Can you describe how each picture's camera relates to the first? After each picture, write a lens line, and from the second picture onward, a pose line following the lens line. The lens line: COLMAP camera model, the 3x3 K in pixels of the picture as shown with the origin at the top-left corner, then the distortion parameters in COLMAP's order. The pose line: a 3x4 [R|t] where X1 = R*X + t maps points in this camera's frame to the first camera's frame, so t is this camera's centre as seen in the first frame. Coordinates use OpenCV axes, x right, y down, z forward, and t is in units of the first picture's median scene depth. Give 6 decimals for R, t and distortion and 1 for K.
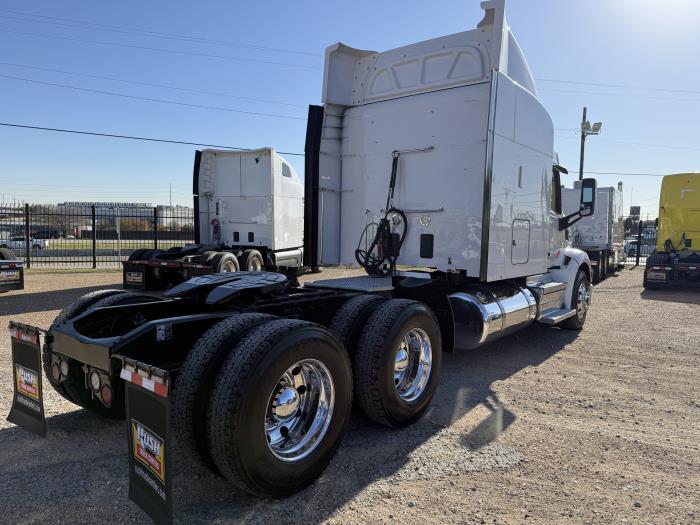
lens RADIAL K [[492.1, 0, 347.7], [0, 492.1, 262.5], [0, 0, 1]] dist [0.001354, -0.002970]
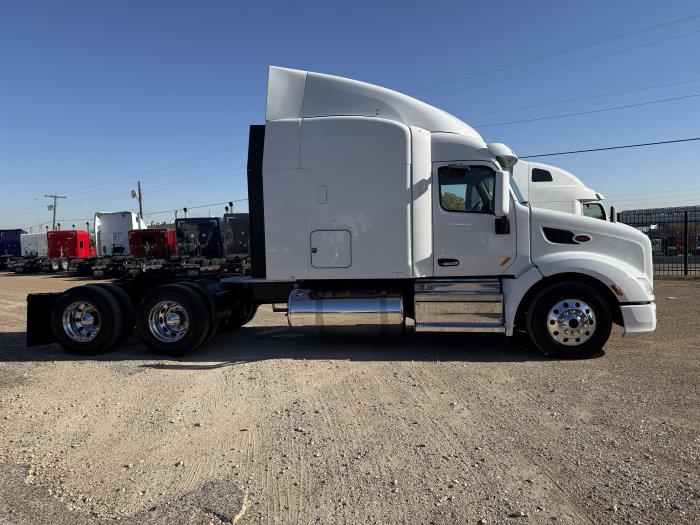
lens RADIAL K [[485.3, 0, 355.3], [0, 485.3, 261.7], [0, 0, 1]] dist [0.050655, -0.065008]
pose [[0.516985, 0.006299, -0.855971, 1.252441], [-0.021891, 0.999743, -0.005865, -0.005828], [0.855714, 0.021771, 0.516990, 0.421520]]
